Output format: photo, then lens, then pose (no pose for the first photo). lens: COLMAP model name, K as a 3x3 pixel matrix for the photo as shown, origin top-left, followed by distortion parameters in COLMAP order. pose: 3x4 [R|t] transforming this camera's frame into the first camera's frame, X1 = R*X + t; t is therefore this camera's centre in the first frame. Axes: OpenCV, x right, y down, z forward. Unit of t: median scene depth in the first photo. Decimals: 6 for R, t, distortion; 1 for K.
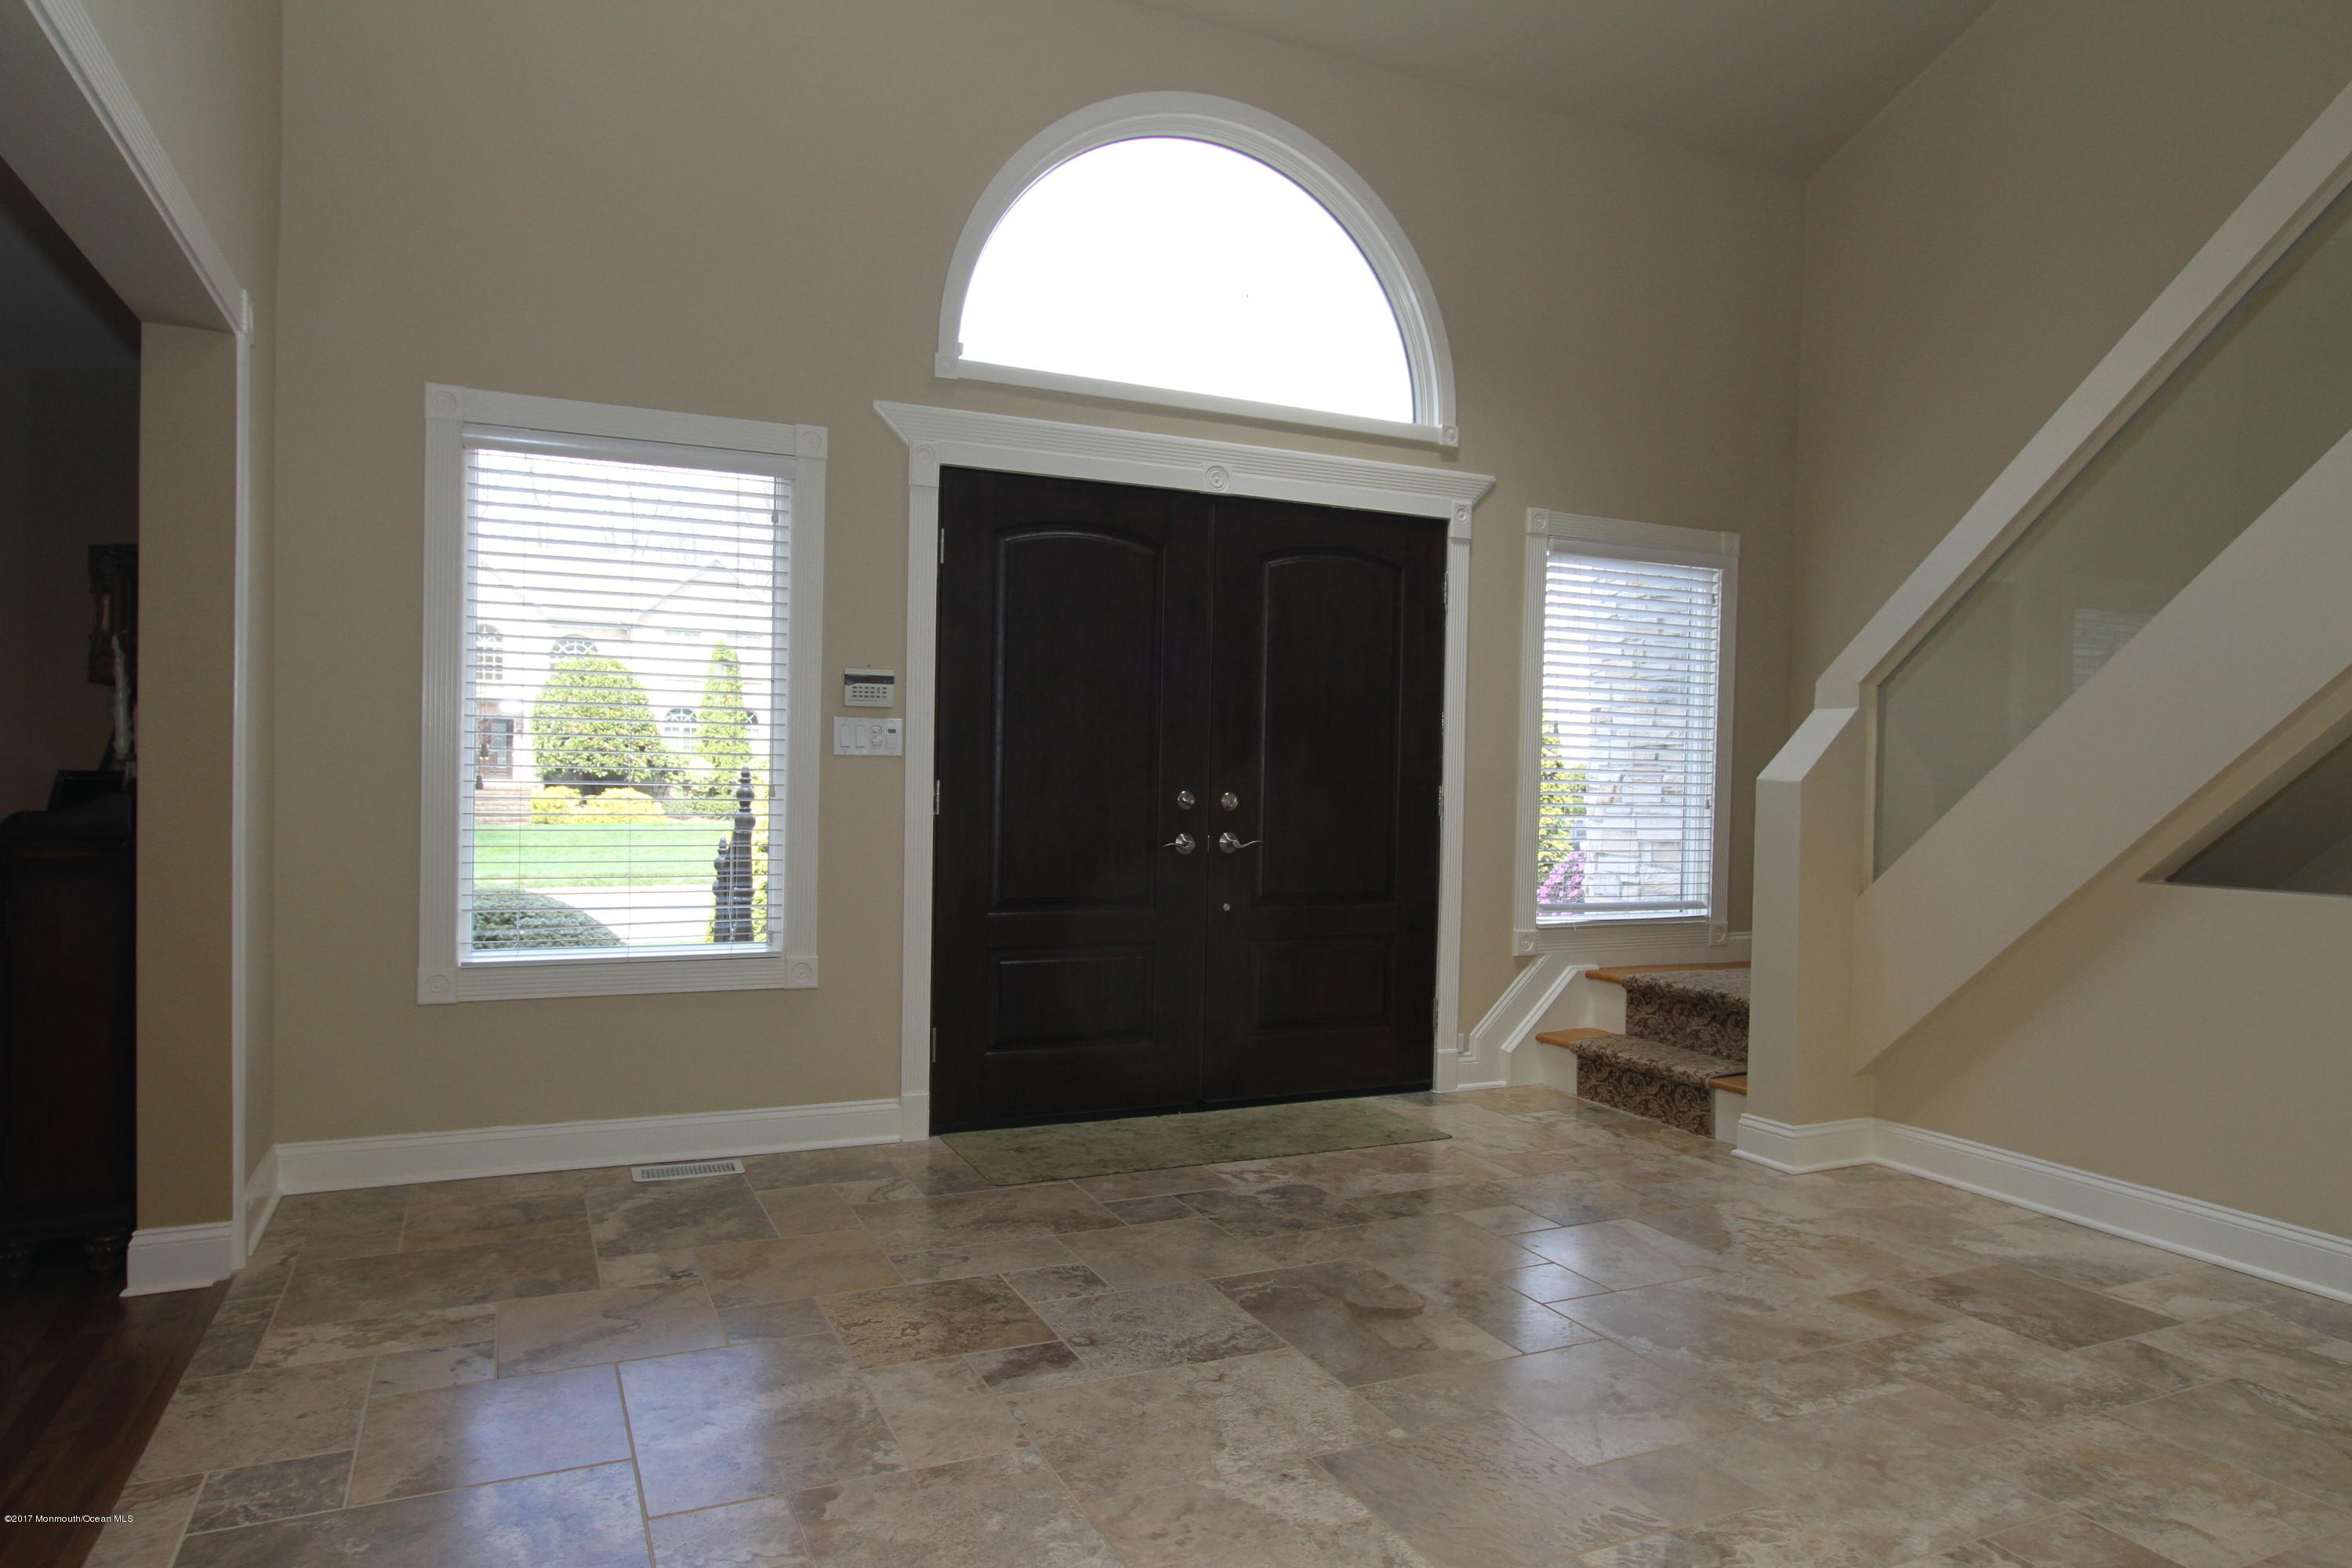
lens RADIAL K [[1448.1, 0, 1173.6], [0, 1448.1, 783.9], [0, 0, 1]] dist [0.004845, 0.001222]
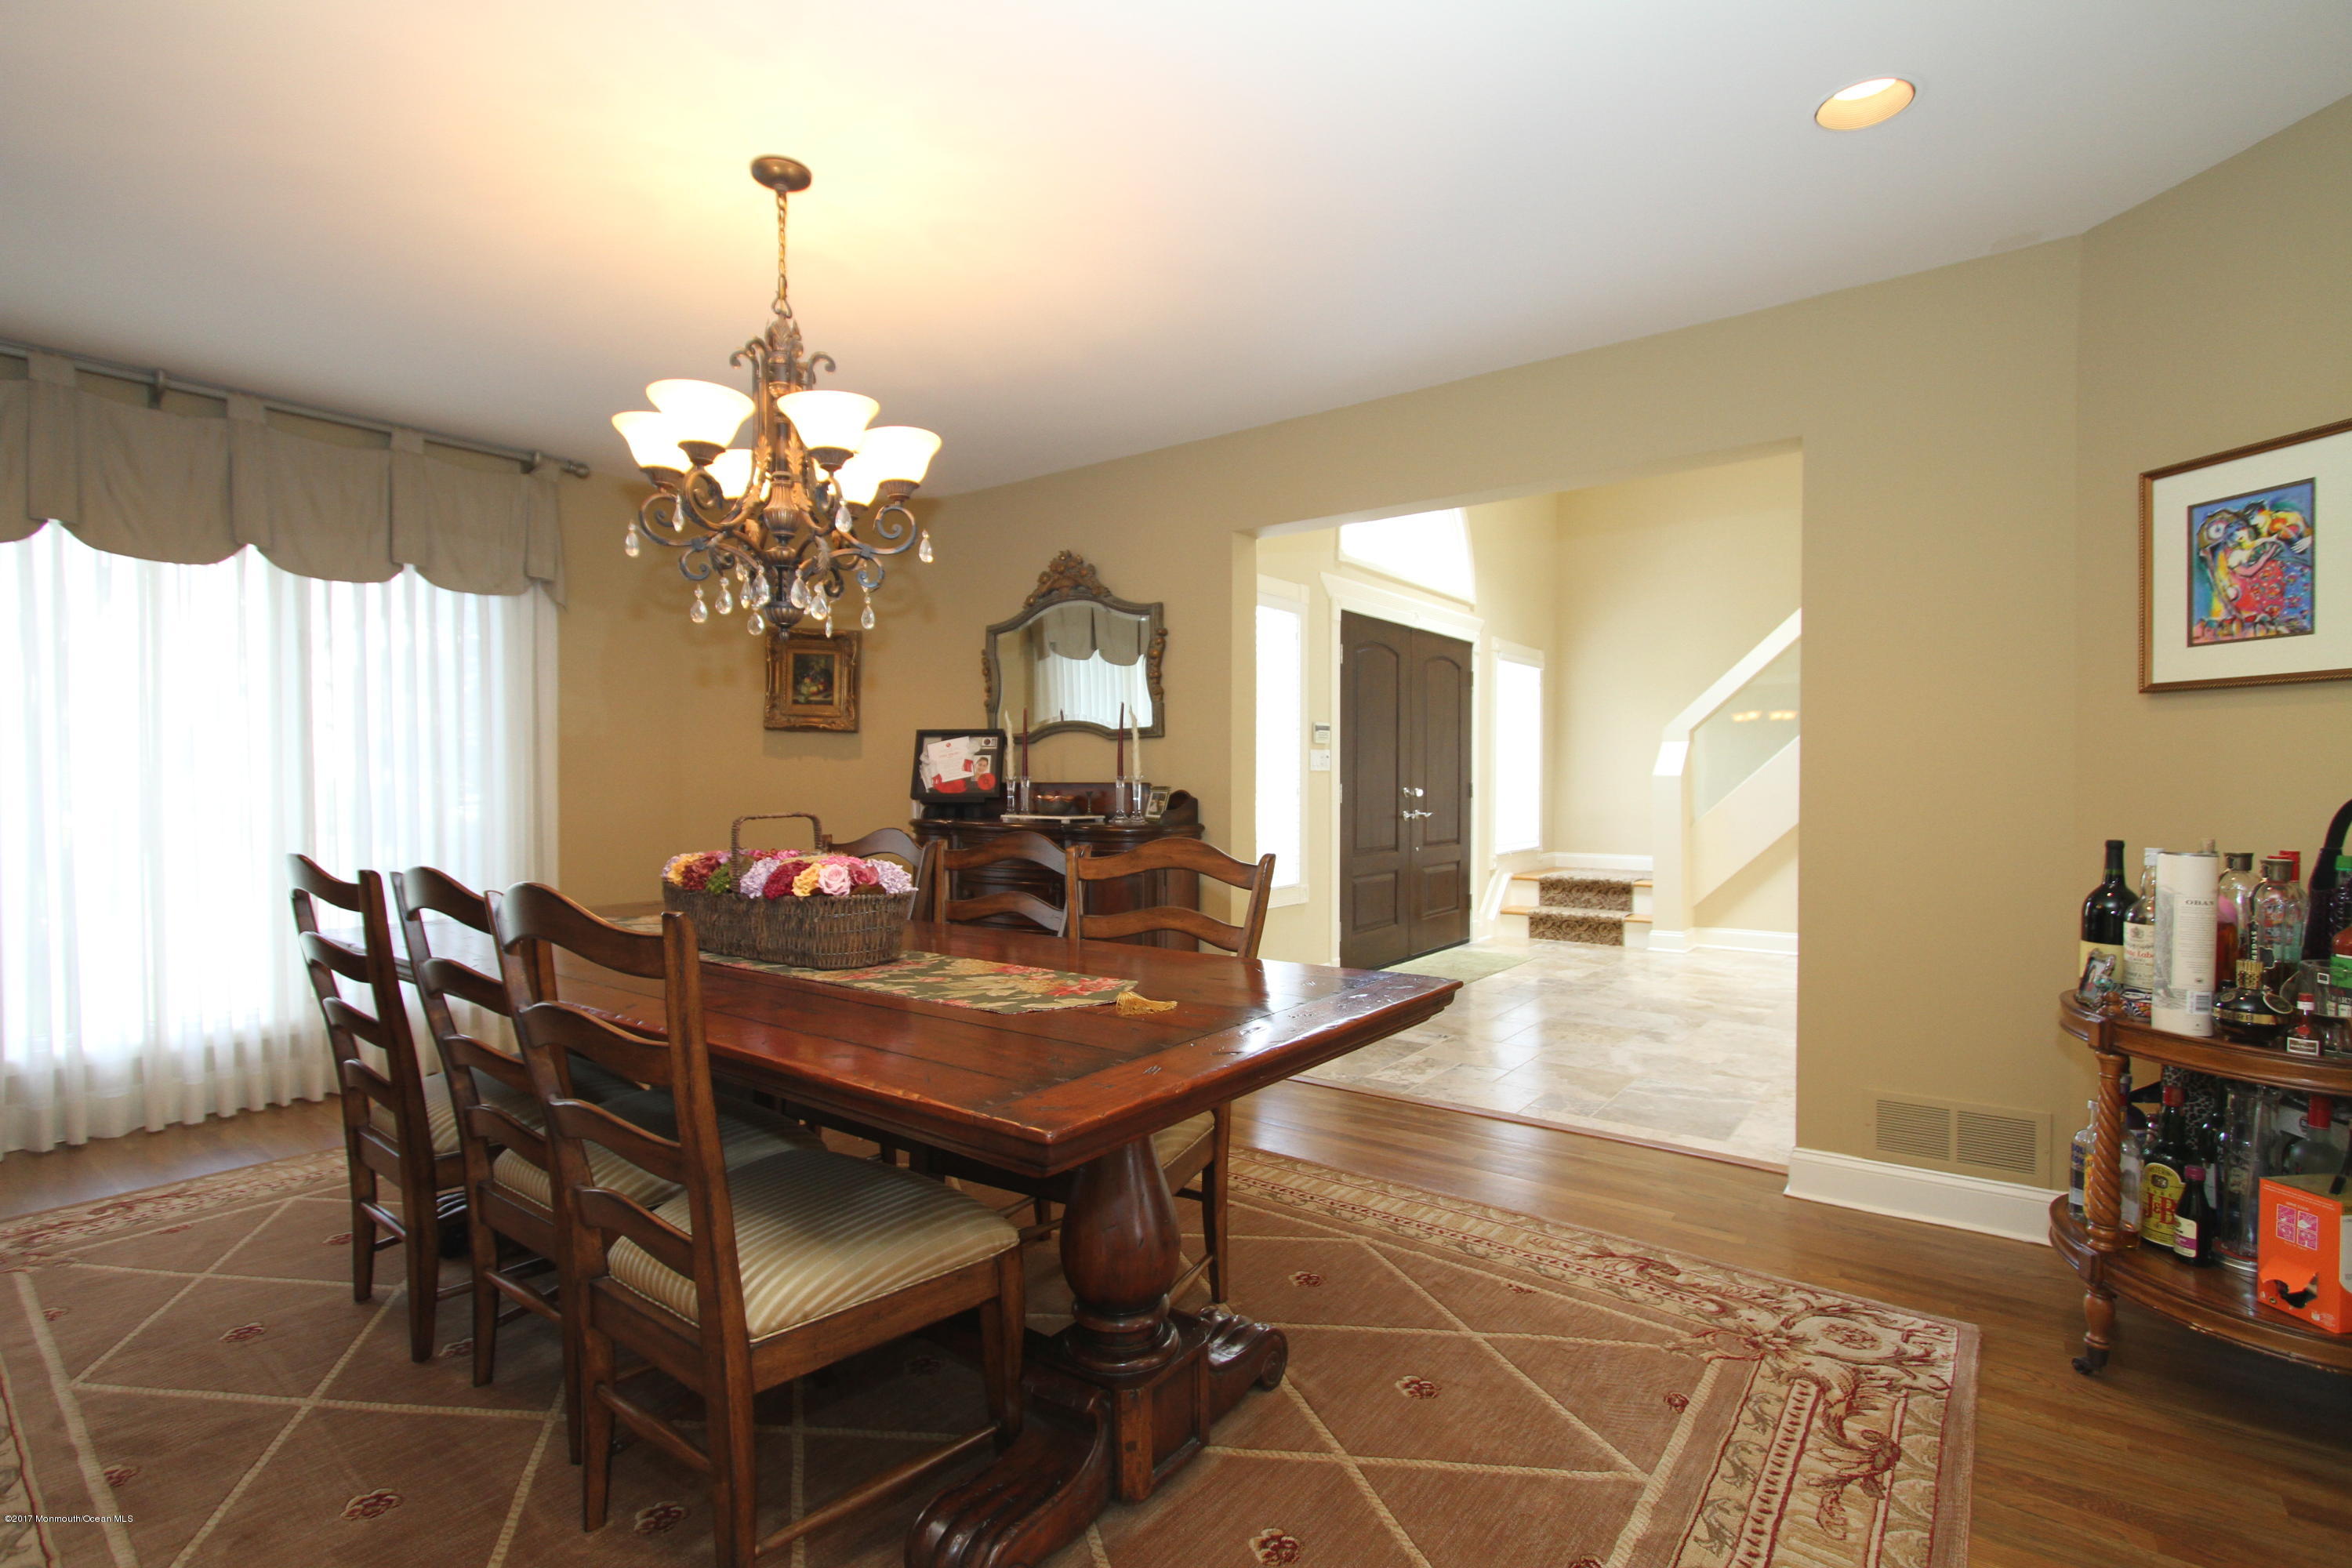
lens RADIAL K [[1082.0, 0, 1177.3], [0, 1082.0, 788.3], [0, 0, 1]] dist [-0.019400, 0.003648]
pose [[0.888771, -0.025179, 0.457660, -0.957433], [0.024924, 0.999668, 0.006596, -0.011558], [-0.457674, 0.005545, 0.889103, -0.098446]]
